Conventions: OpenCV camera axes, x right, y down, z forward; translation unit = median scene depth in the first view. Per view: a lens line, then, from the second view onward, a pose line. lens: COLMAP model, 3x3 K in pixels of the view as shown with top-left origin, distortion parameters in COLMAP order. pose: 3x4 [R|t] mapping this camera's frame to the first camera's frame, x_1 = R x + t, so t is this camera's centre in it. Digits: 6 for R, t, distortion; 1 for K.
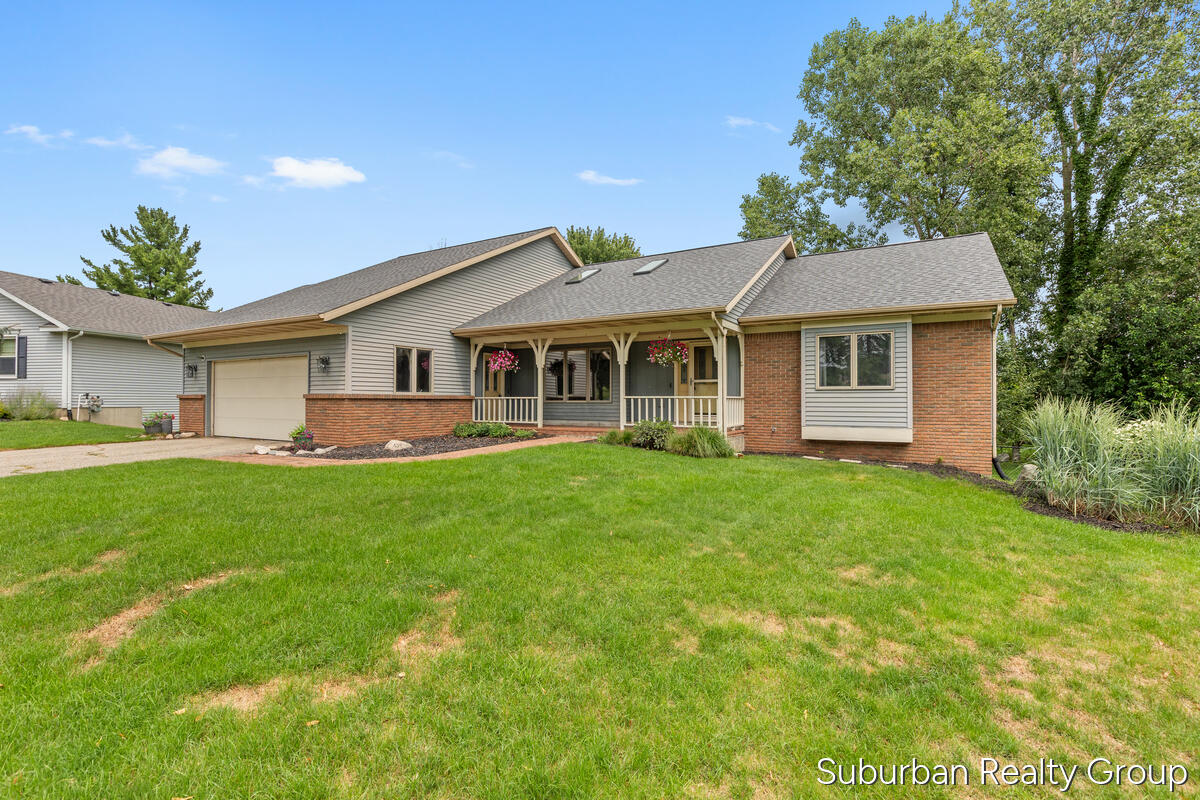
lens RADIAL K [[549.0, 0, 600.0], [0, 549.0, 400.0], [0, 0, 1]] dist [0.000476, -0.000093]
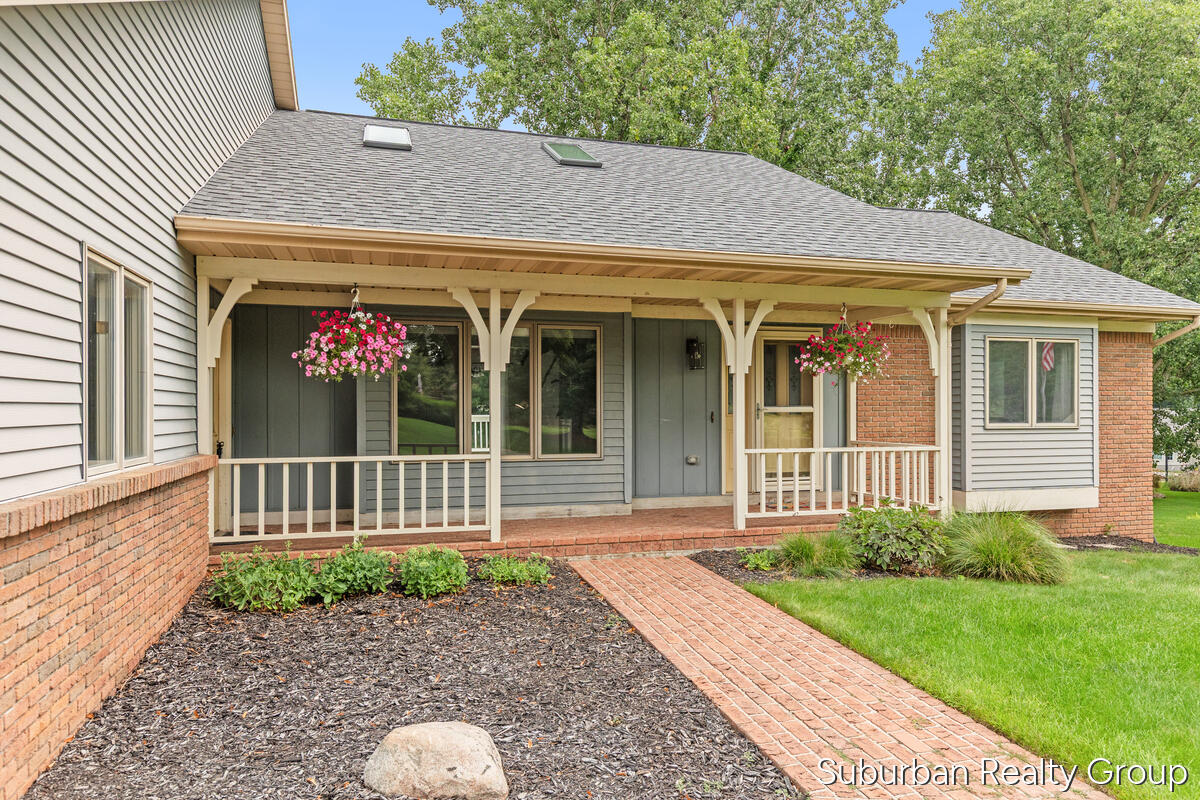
lens RADIAL K [[785.3, 0, 603.8], [0, 785.3, 410.8], [0, 0, 1]] dist [0.059963, 0.000331]
pose [[0.676647, -0.003729, 0.736298, -0.471784], [0.000092, 0.999988, 0.004980, -0.038698], [-0.736307, -0.003302, 0.676639, 0.658616]]
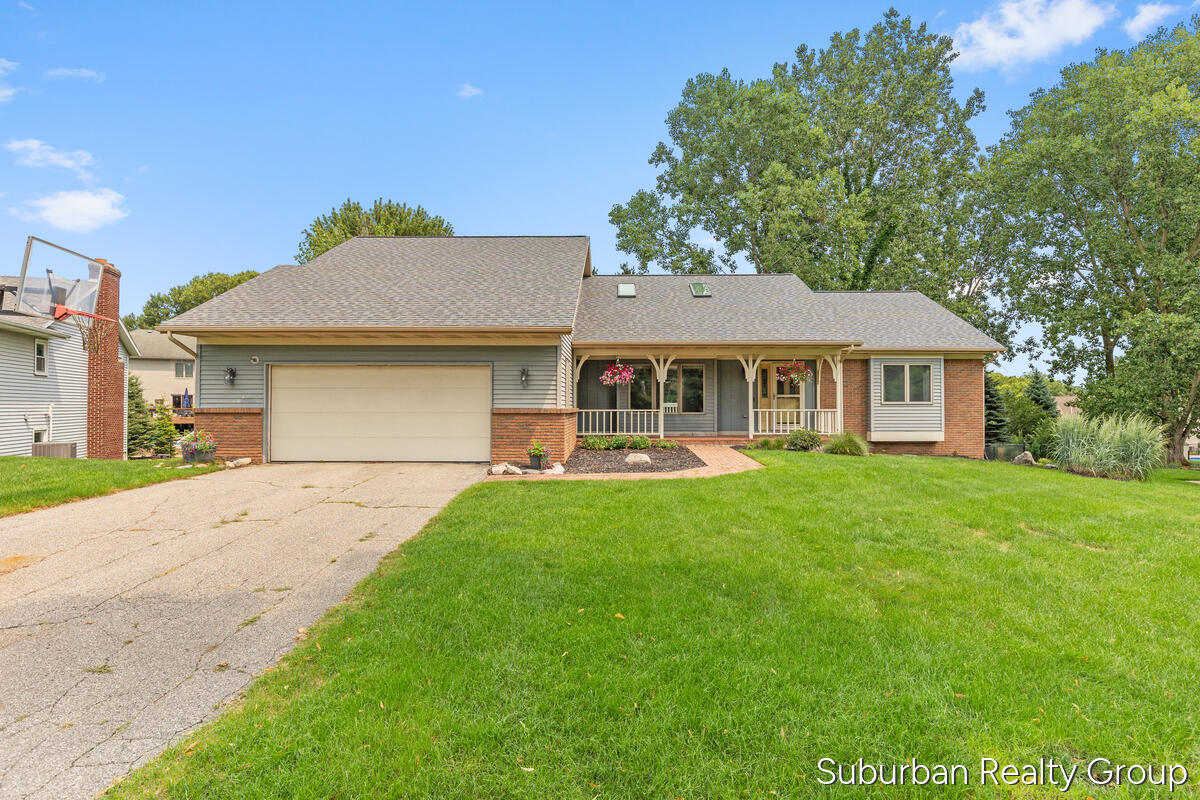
lens RADIAL K [[634.7, 0, 604.2], [0, 634.7, 404.4], [0, 0, 1]] dist [0.017232, 0.001204]
pose [[0.861136, -0.000763, 0.508374, -0.899083], [-0.000004, 0.999999, 0.001507, -0.018617], [-0.508375, -0.001300, 0.861135, 0.001370]]
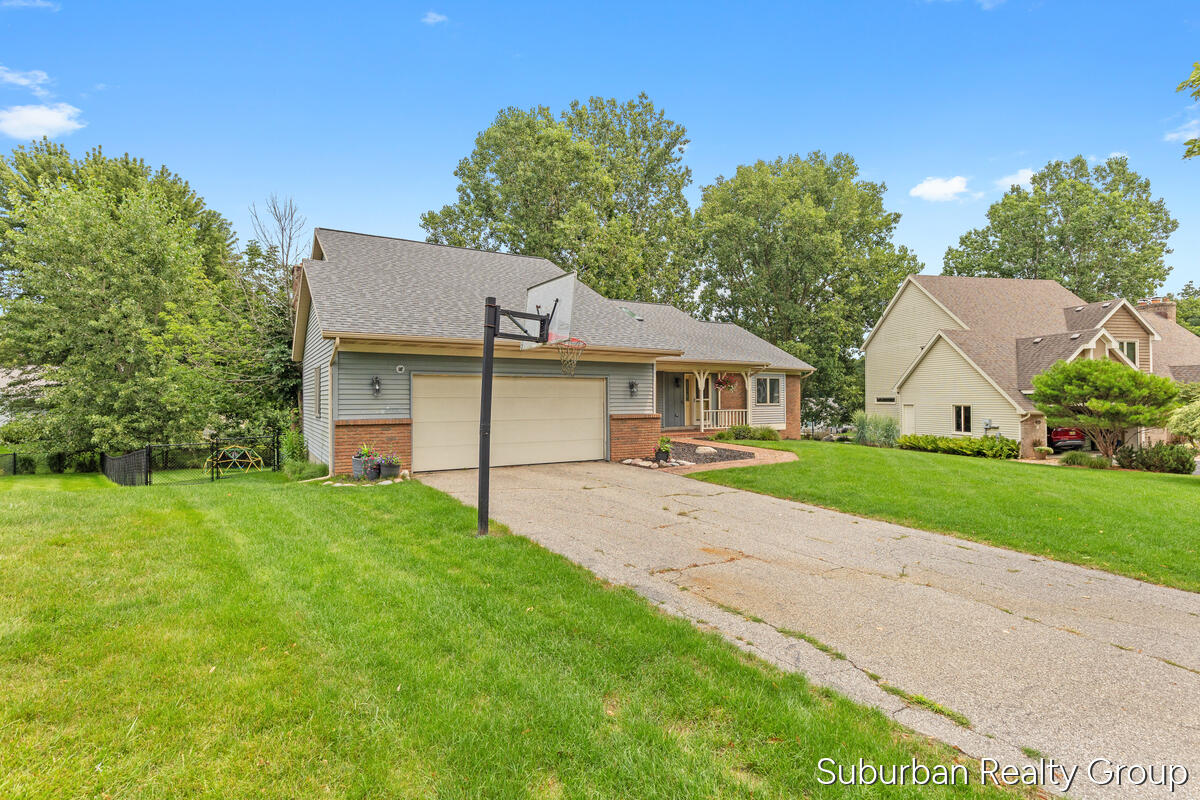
lens RADIAL K [[601.7, 0, 600.0], [0, 601.7, 400.0], [0, 0, 1]] dist [0.036584, -0.000096]
pose [[0.462677, -0.005509, 0.886510, -1.568191], [0.003896, 0.999984, 0.004180, -0.043529], [-0.886518, 0.001520, 0.462691, 0.464638]]
